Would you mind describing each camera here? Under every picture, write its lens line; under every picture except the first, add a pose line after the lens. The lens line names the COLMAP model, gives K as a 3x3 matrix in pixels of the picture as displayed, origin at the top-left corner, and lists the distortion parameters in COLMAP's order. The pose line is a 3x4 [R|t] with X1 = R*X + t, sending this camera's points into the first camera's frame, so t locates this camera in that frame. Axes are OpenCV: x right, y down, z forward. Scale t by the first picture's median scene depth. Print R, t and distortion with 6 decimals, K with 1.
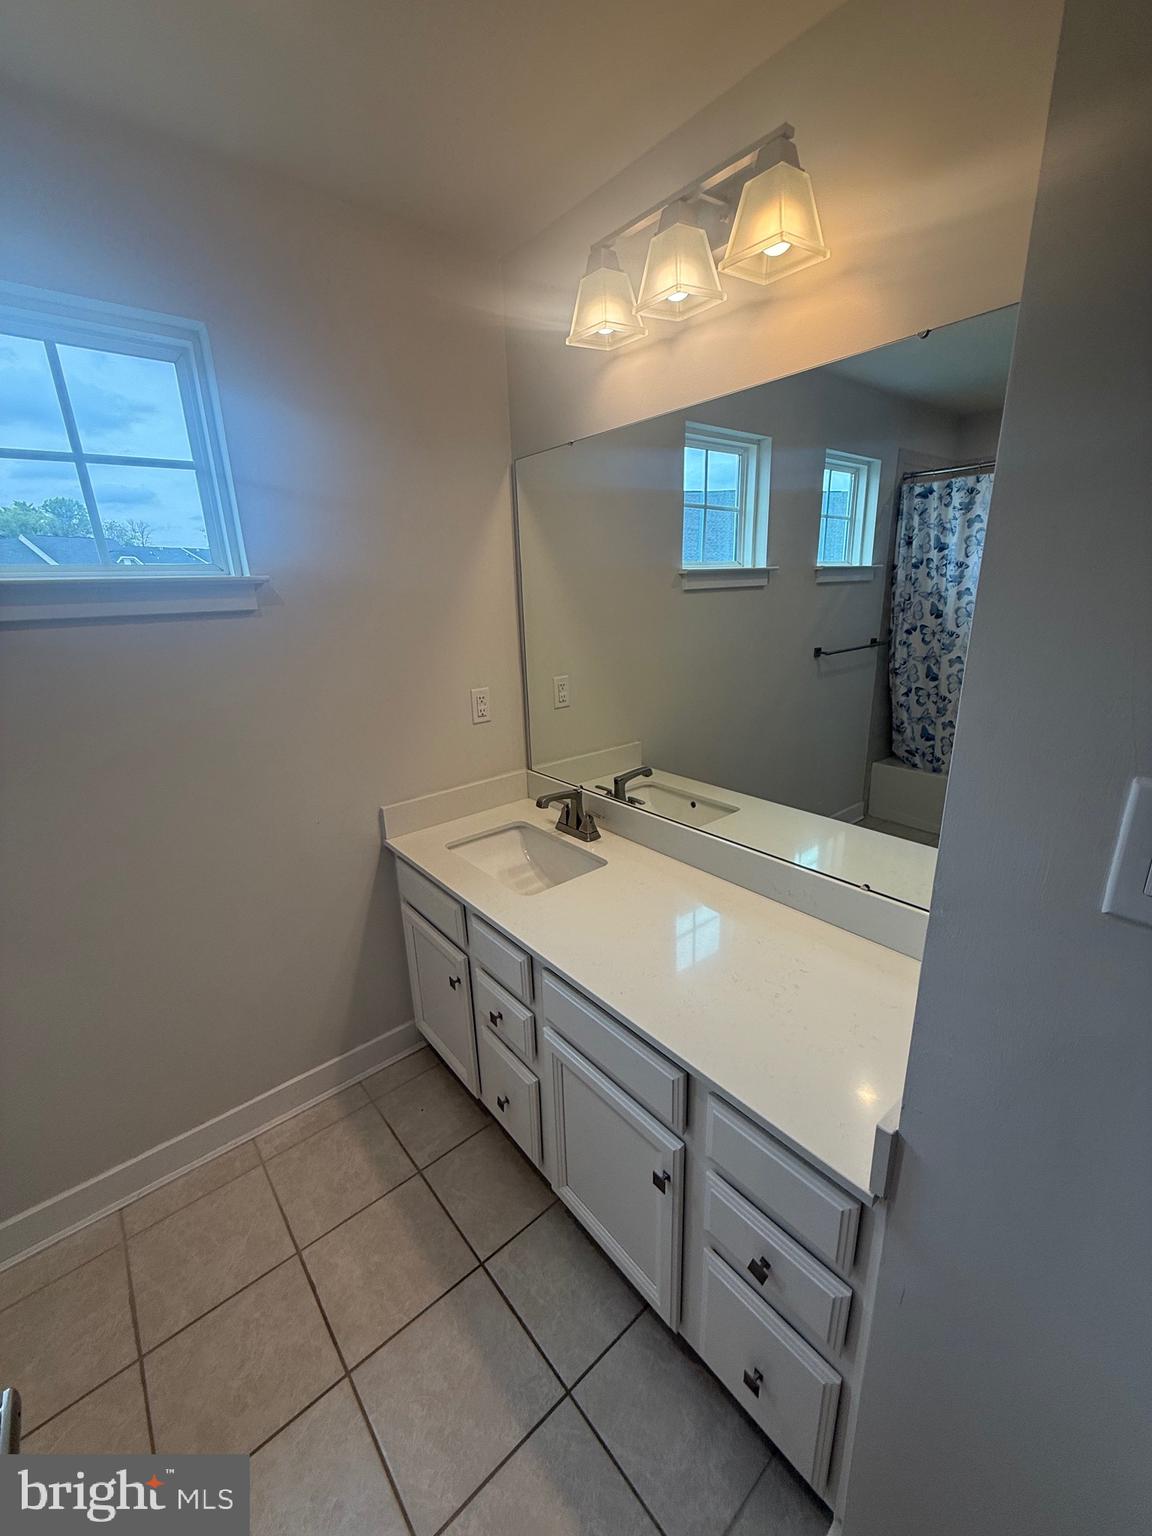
lens RADIAL K [[604.7, 0, 574.5], [0, 604.7, 760.6], [0, 0, 1]] dist [-0.003821, -0.000360]
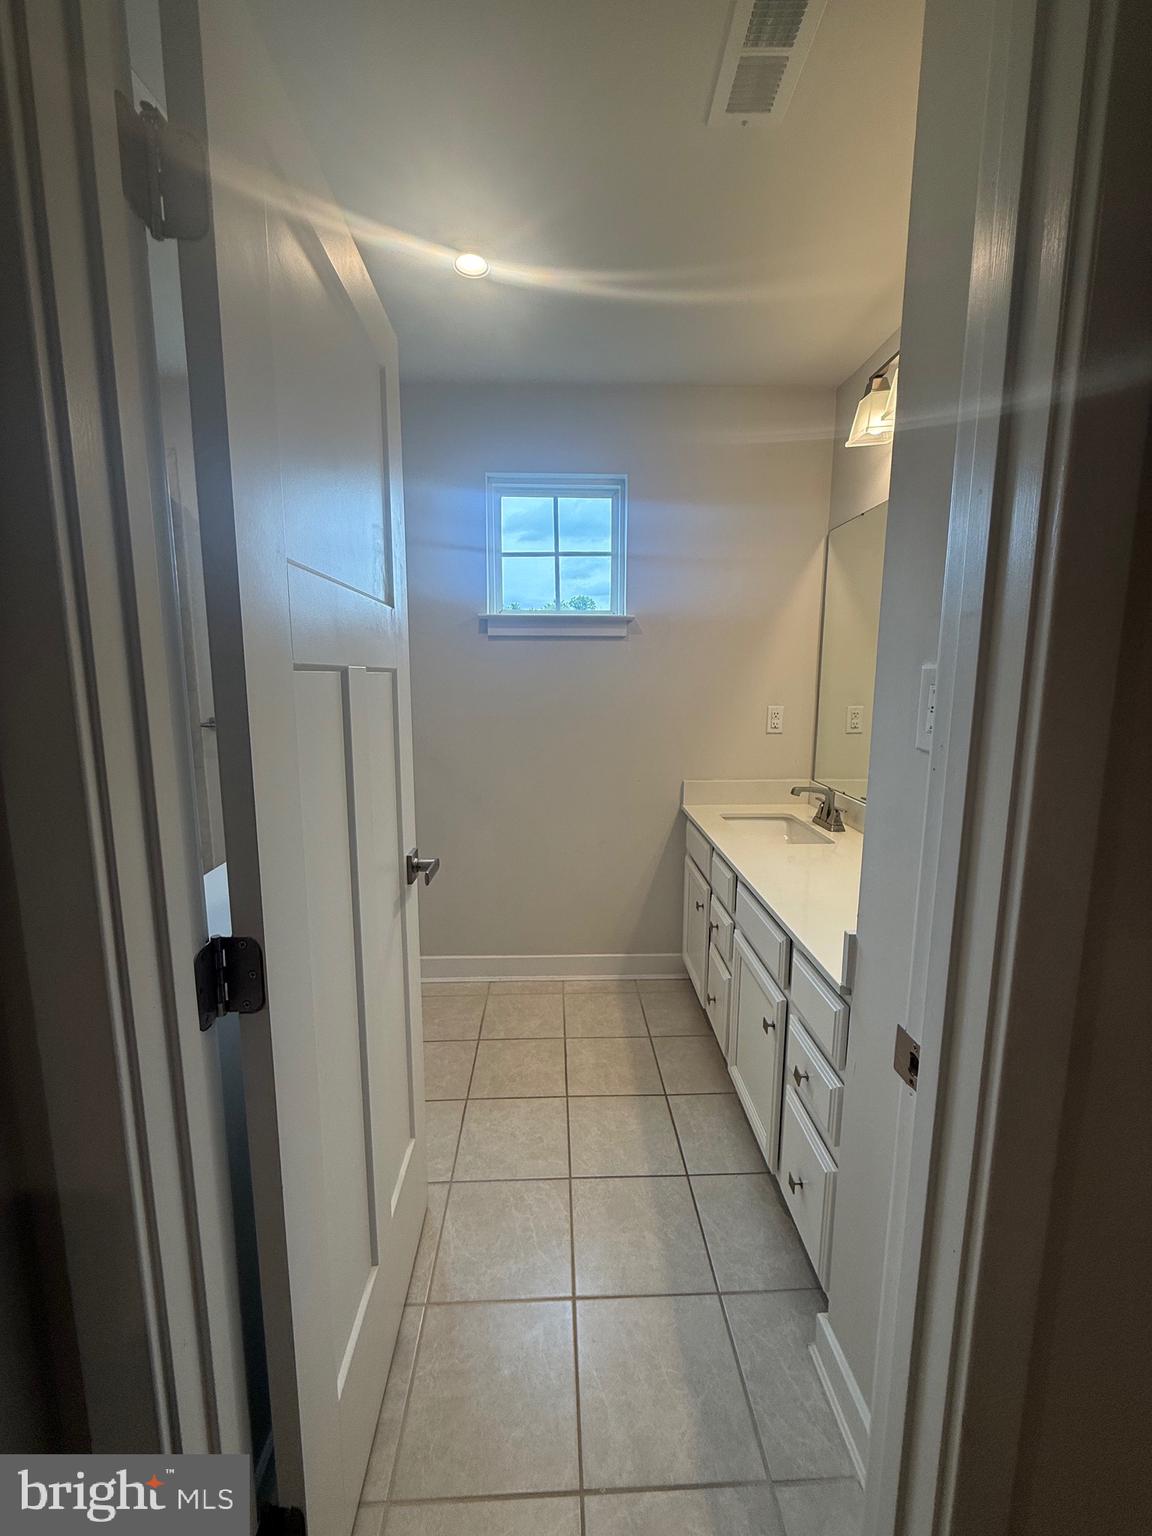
lens RADIAL K [[604.7, 0, 575.6], [0, 604.7, 760.2], [0, 0, 1]] dist [-0.003821, -0.000360]
pose [[0.784087, 0.125471, -0.607836, 0.347978], [-0.199463, 0.978341, -0.055349, 0.169957], [0.587726, 0.164639, 0.792131, -0.272736]]
